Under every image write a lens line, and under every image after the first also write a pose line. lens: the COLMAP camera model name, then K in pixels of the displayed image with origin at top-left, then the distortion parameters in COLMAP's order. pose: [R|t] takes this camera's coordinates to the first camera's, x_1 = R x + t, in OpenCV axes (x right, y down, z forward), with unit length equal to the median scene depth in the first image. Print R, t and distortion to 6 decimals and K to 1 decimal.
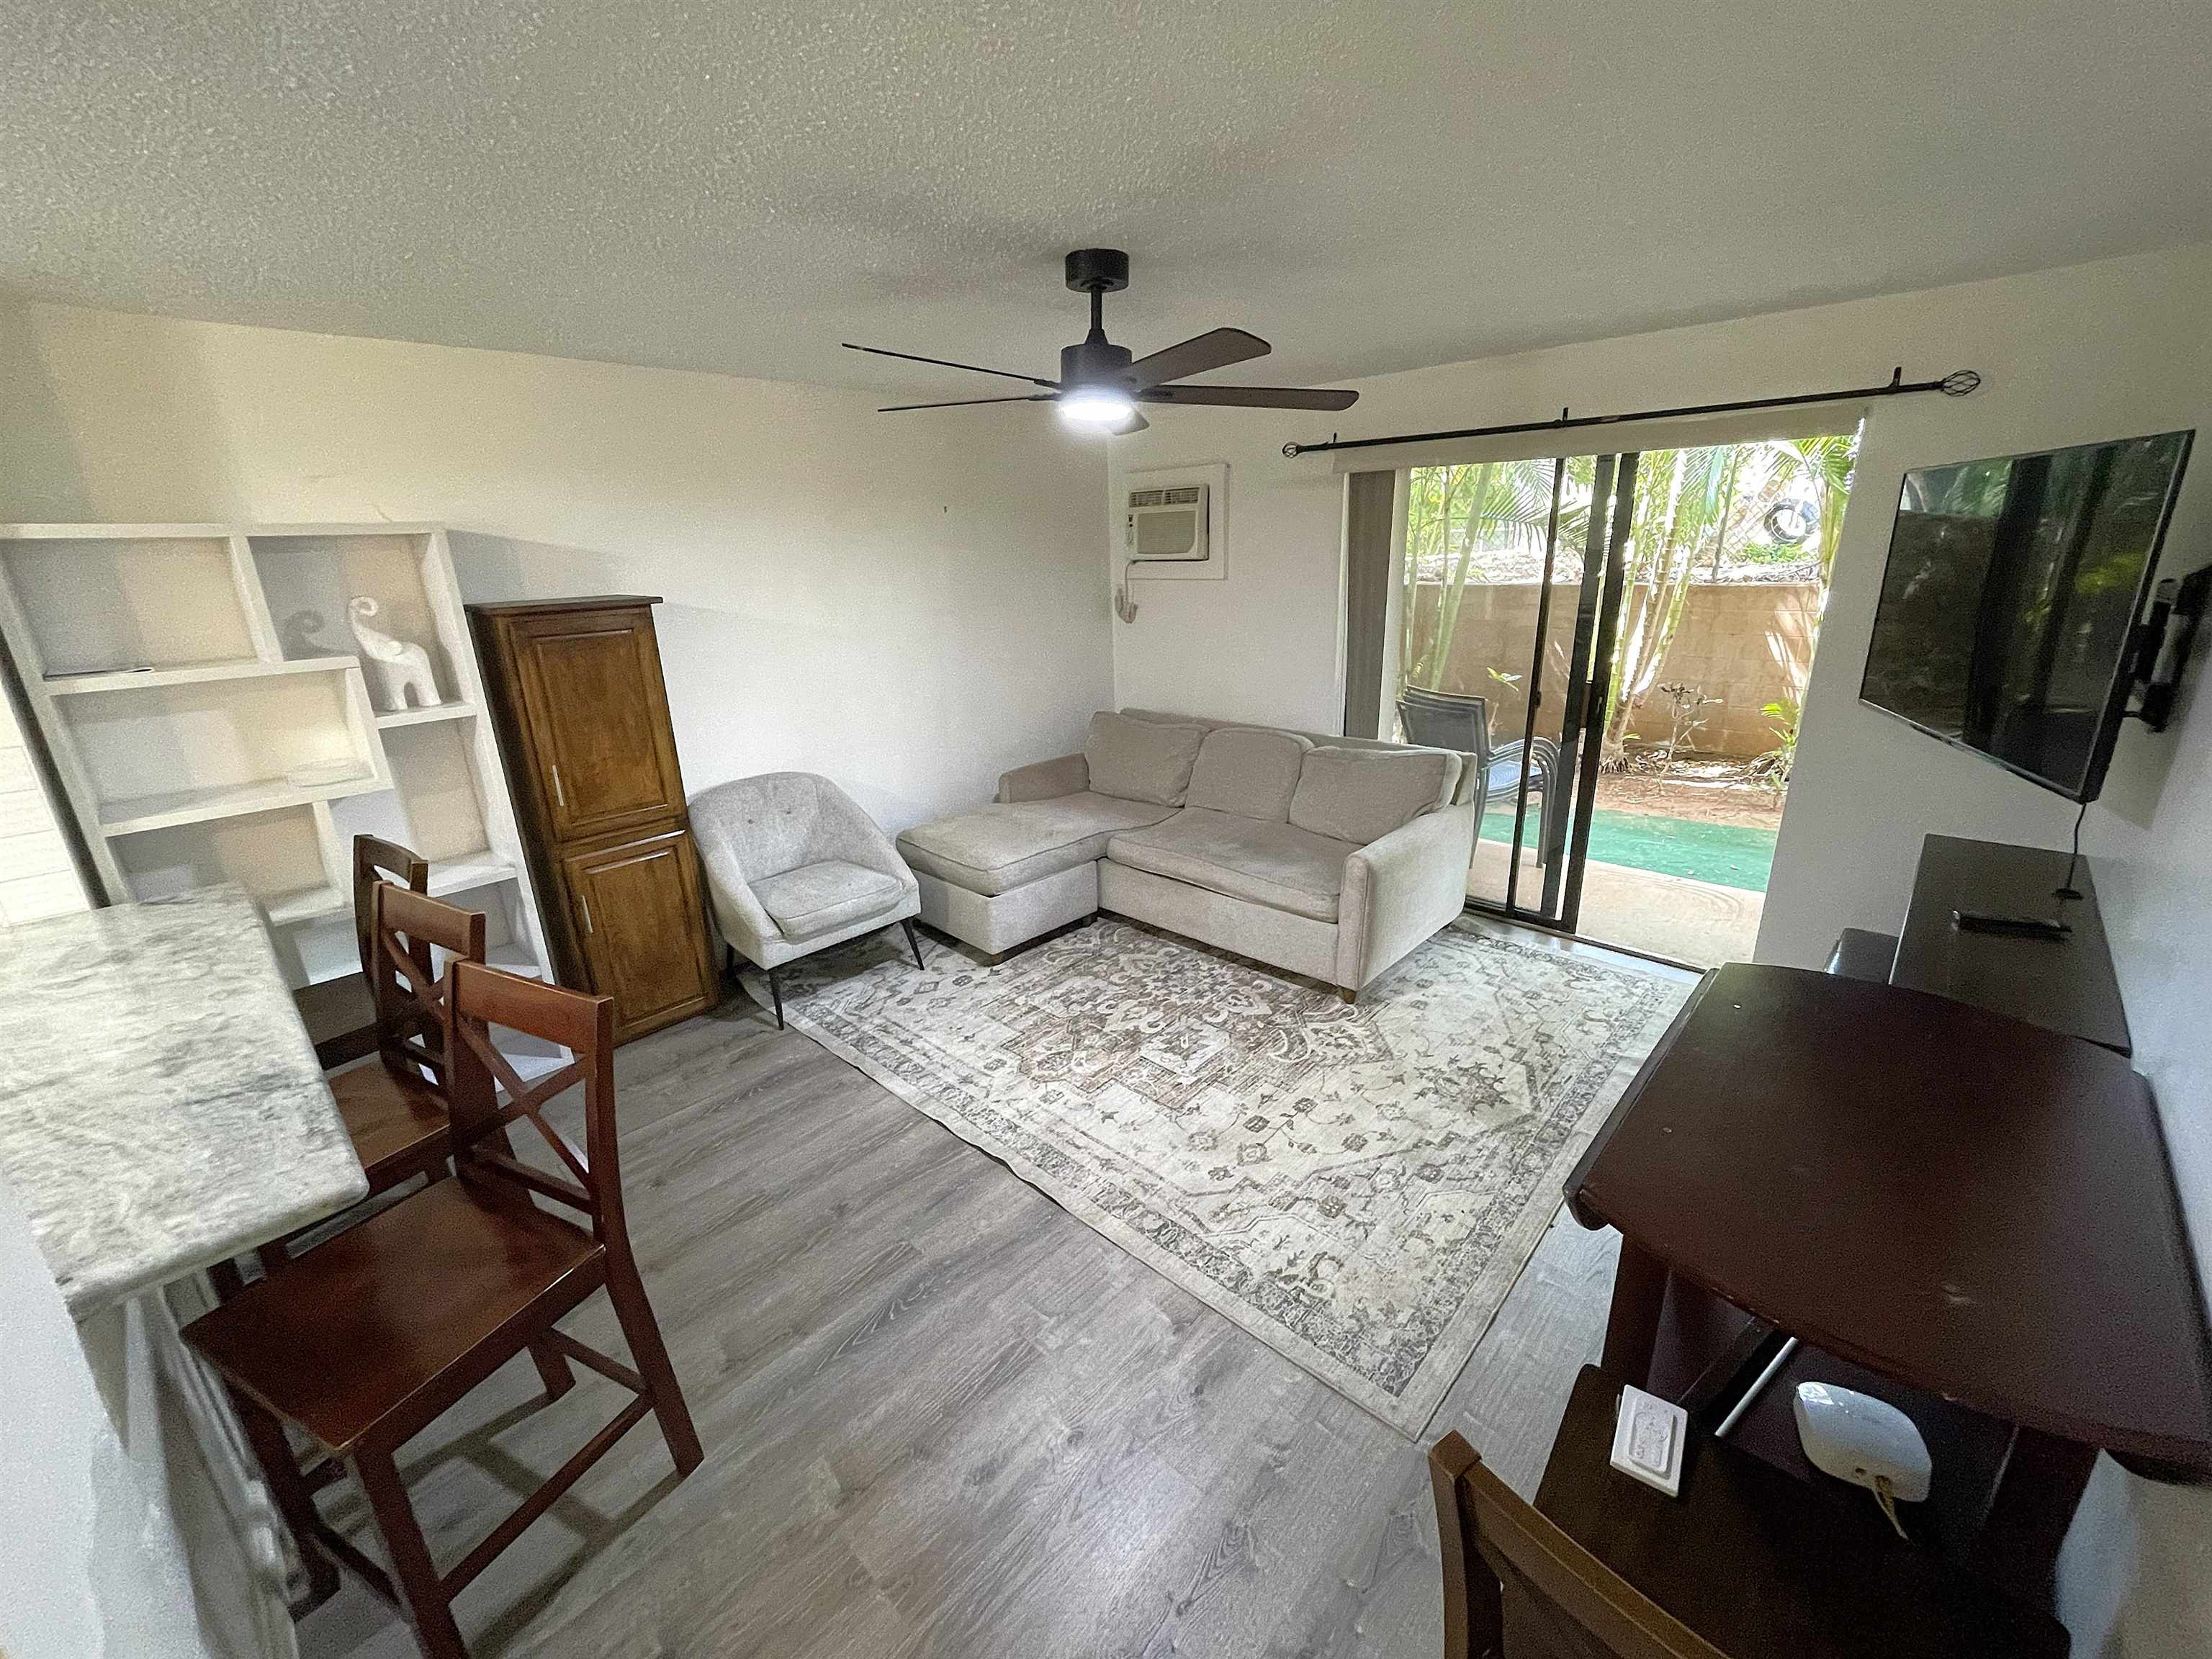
lens RADIAL K [[897.4, 0, 1109.6], [0, 897.4, 828.2], [0, 0, 1]] dist [-0.000453, -0.001141]
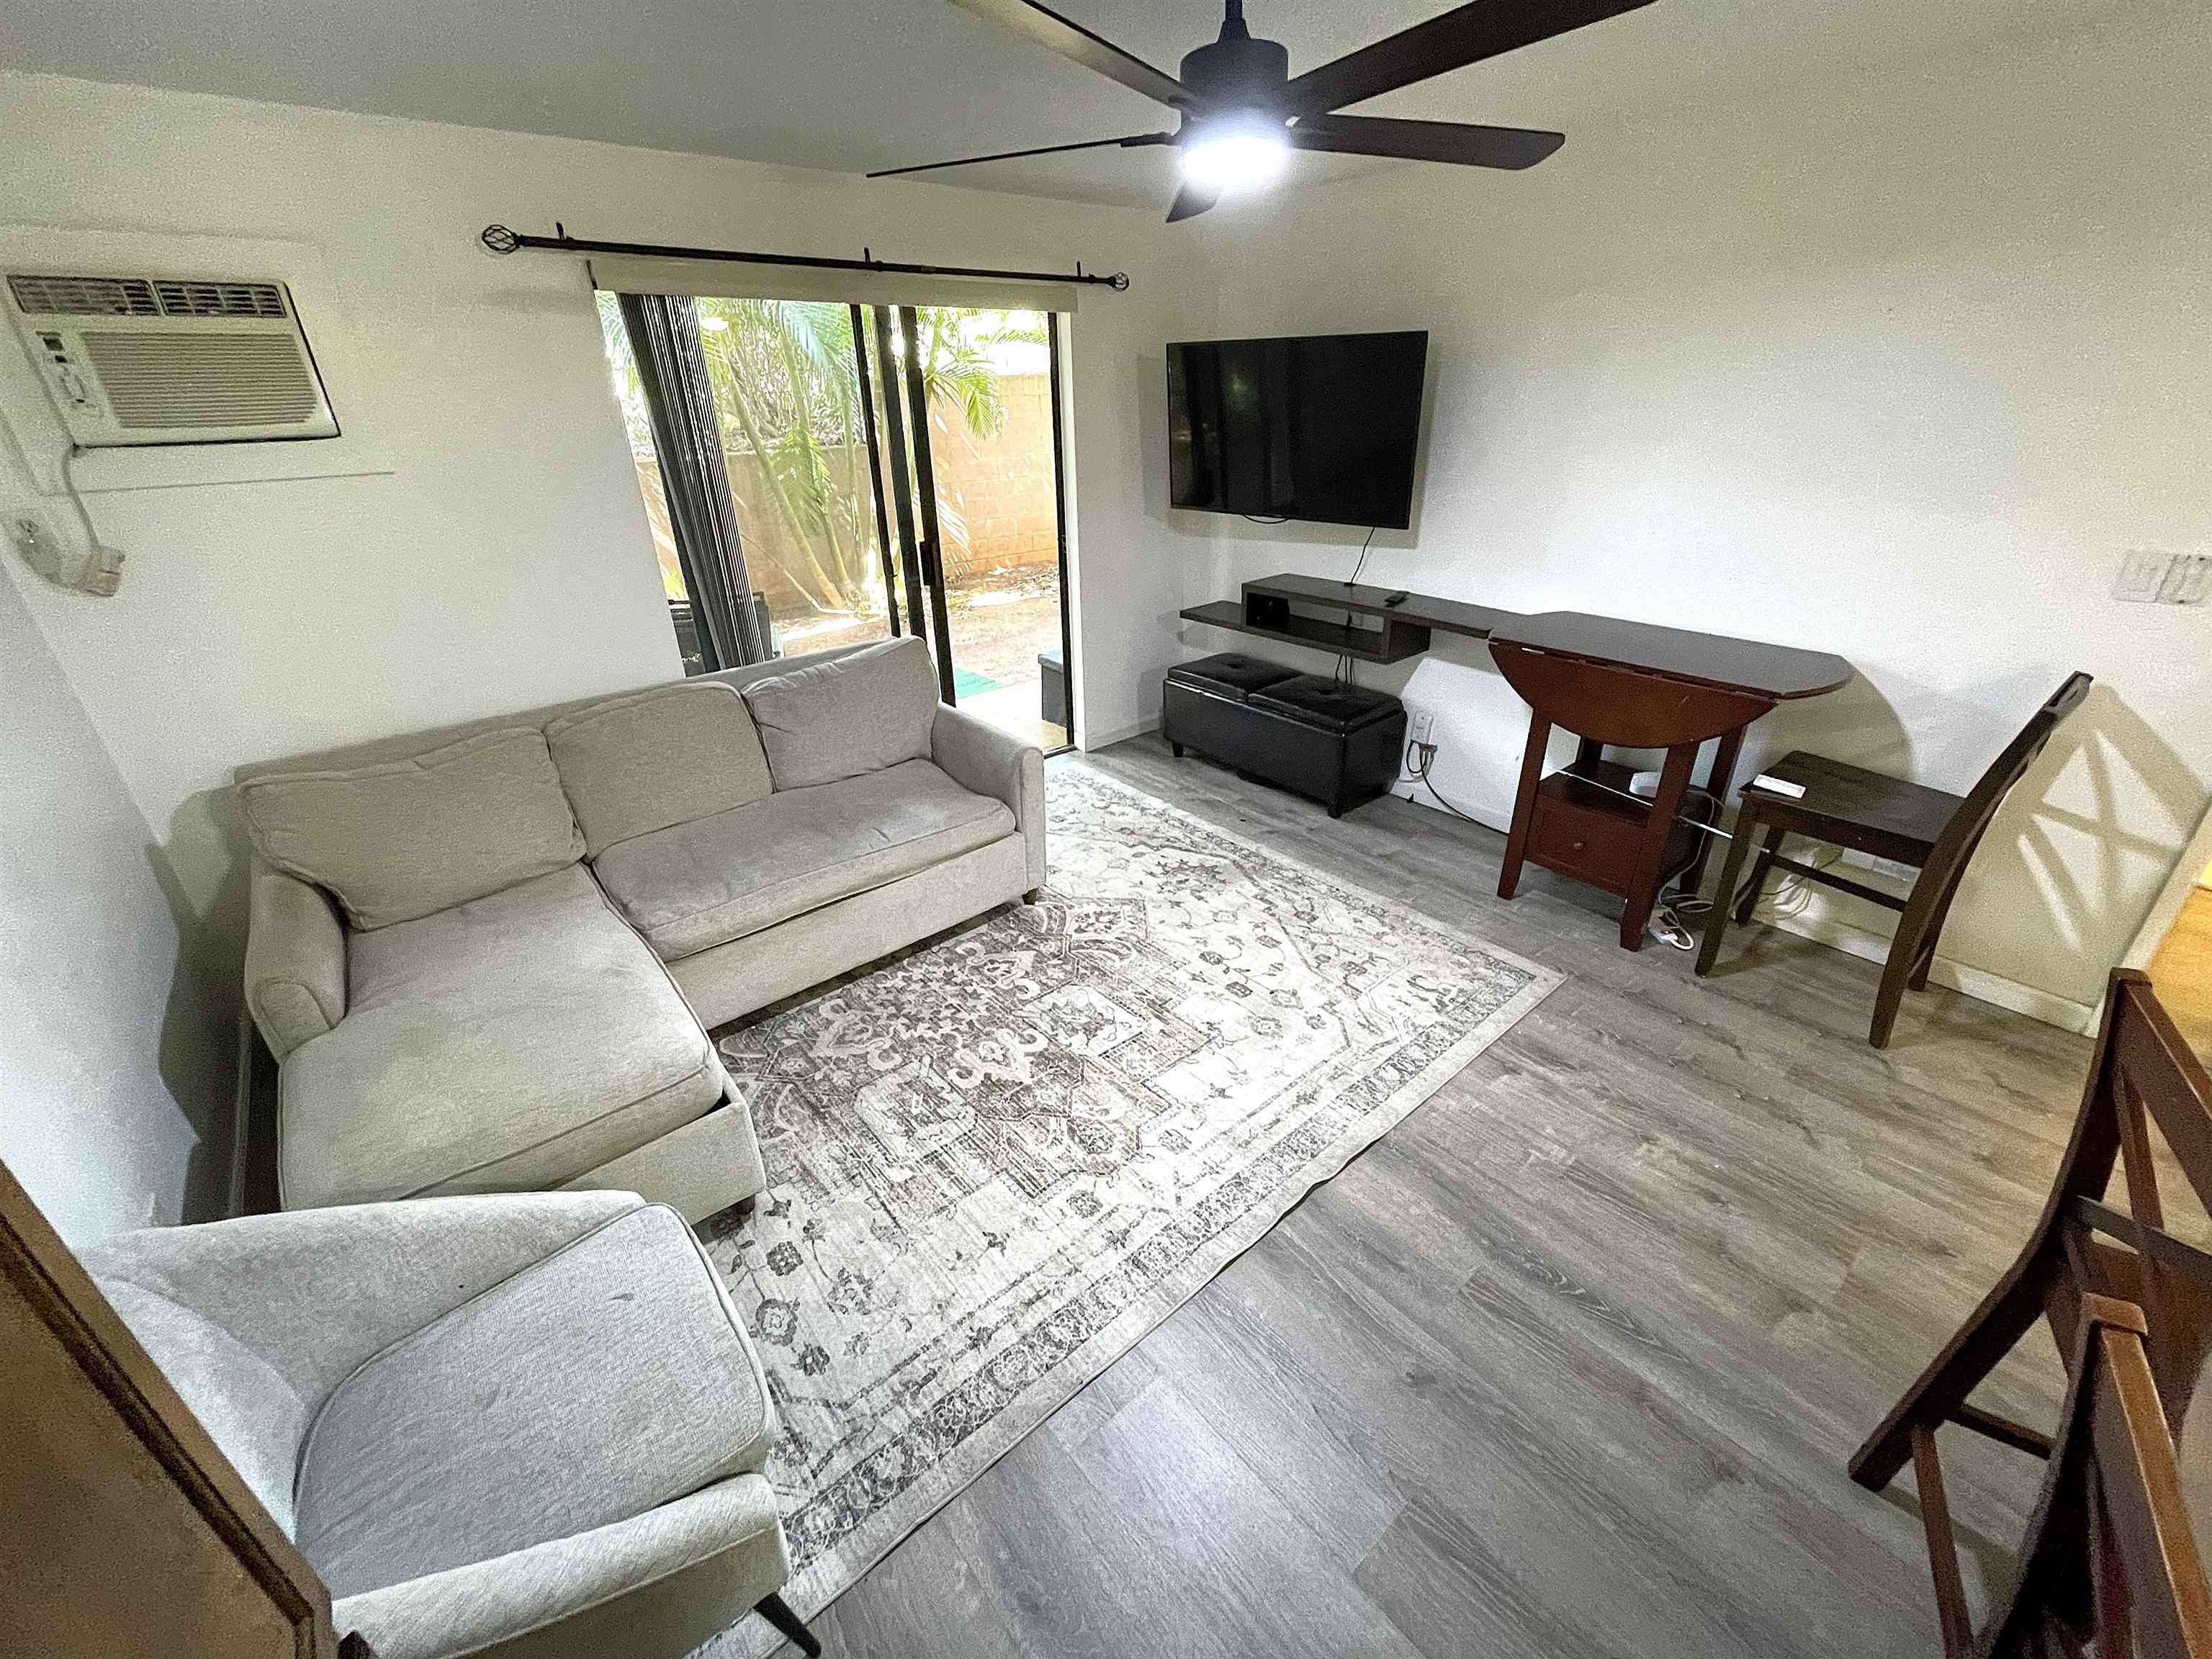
lens RADIAL K [[897.4, 0, 1106.8], [0, 897.4, 830.5], [0, 0, 1]] dist [-0.000453, -0.001141]
pose [[0.112904, -0.414406, 0.903062, -0.624467], [0.320396, 0.875509, 0.361705, -0.217020], [-0.940531, 0.248500, 0.231623, 0.780002]]
